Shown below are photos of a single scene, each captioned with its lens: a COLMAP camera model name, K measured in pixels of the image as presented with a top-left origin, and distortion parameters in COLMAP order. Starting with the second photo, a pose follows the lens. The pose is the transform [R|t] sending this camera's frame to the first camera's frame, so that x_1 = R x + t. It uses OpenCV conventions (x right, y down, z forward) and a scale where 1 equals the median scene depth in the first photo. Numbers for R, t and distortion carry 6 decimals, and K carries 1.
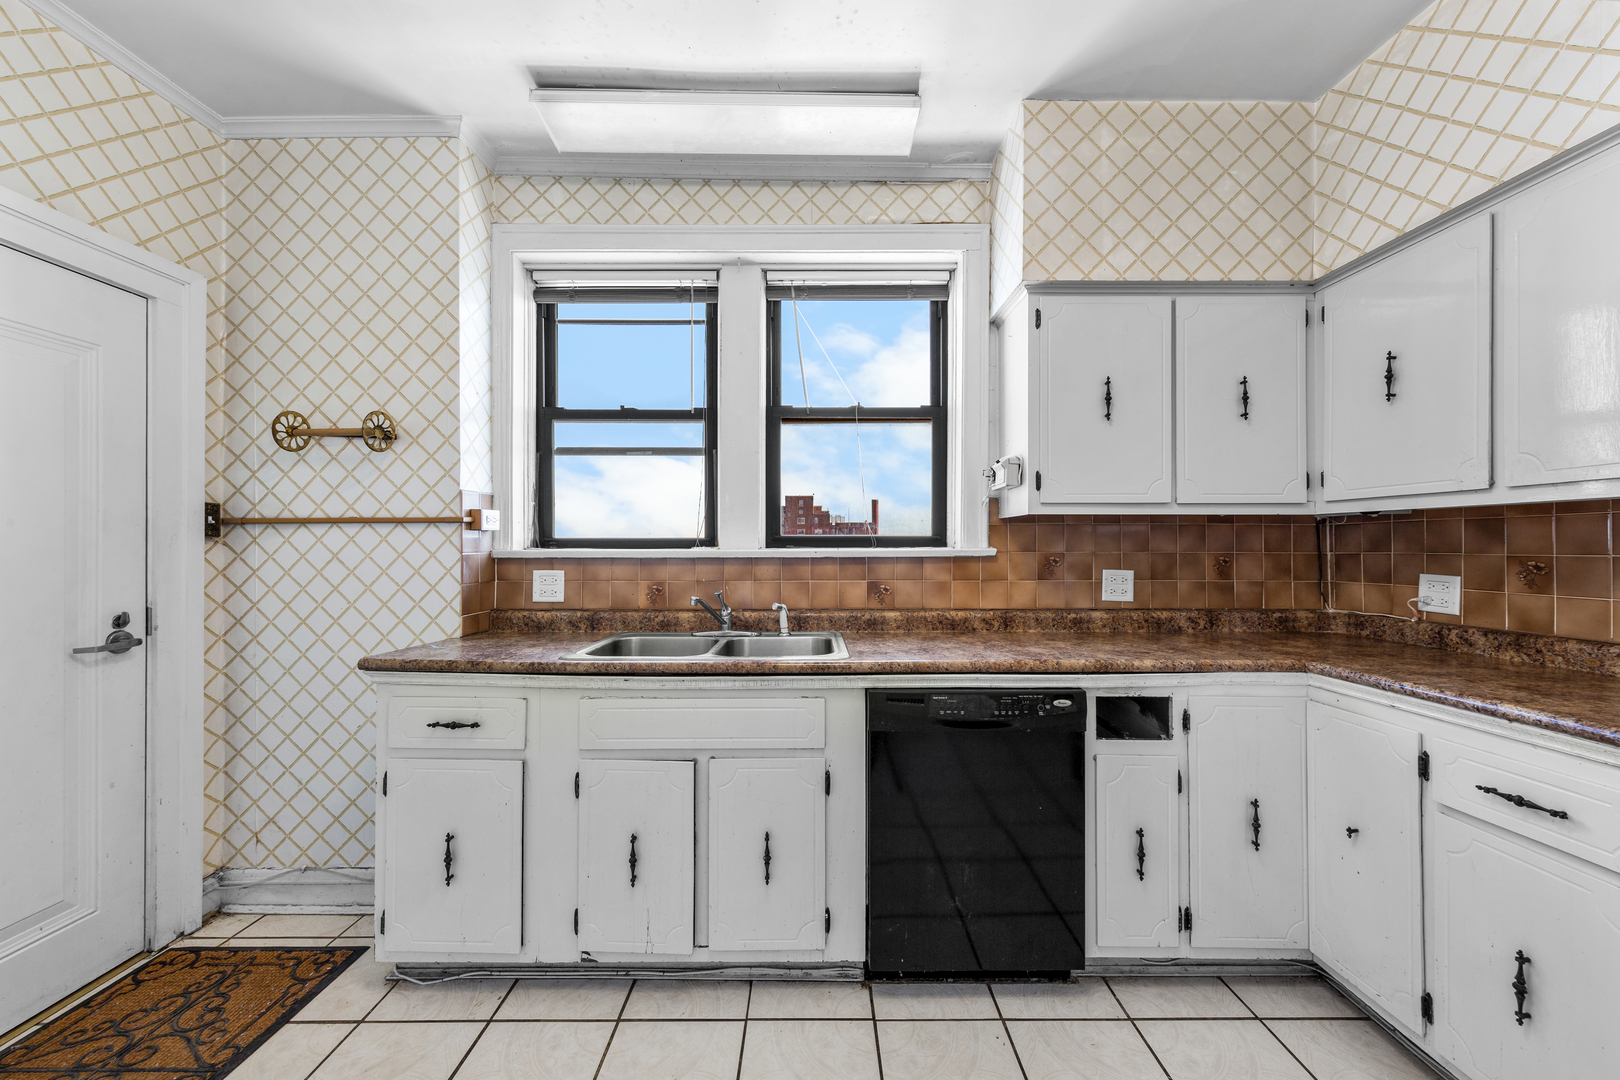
lens RADIAL K [[600.1, 0, 809.7], [0, 600.1, 546.7], [0, 0, 1]] dist [0.000228, 0.000018]
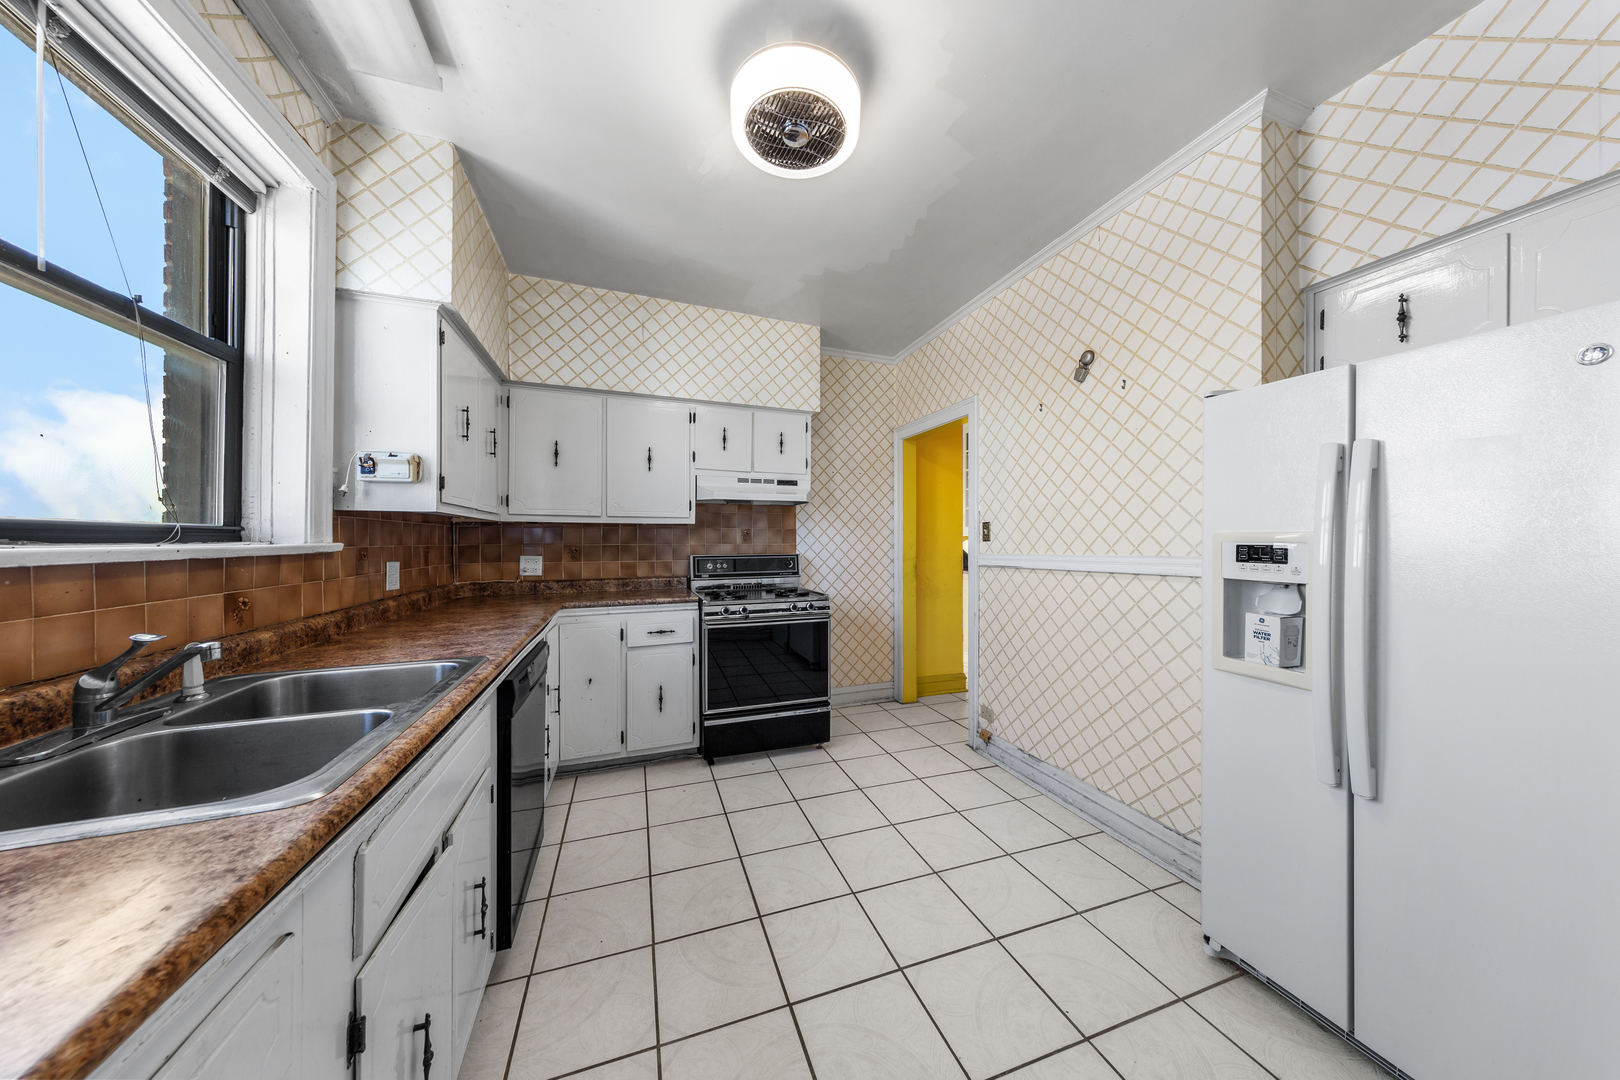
lens RADIAL K [[510.2, 0, 807.5], [0, 510.2, 537.0], [0, 0, 1]] dist [0.007855, -0.000296]
pose [[-0.337069, 0.007180, 0.941453, -0.685531], [0.000996, 0.999973, -0.007270, 0.000008], [-0.941479, -0.001513, -0.337067, 0.622445]]
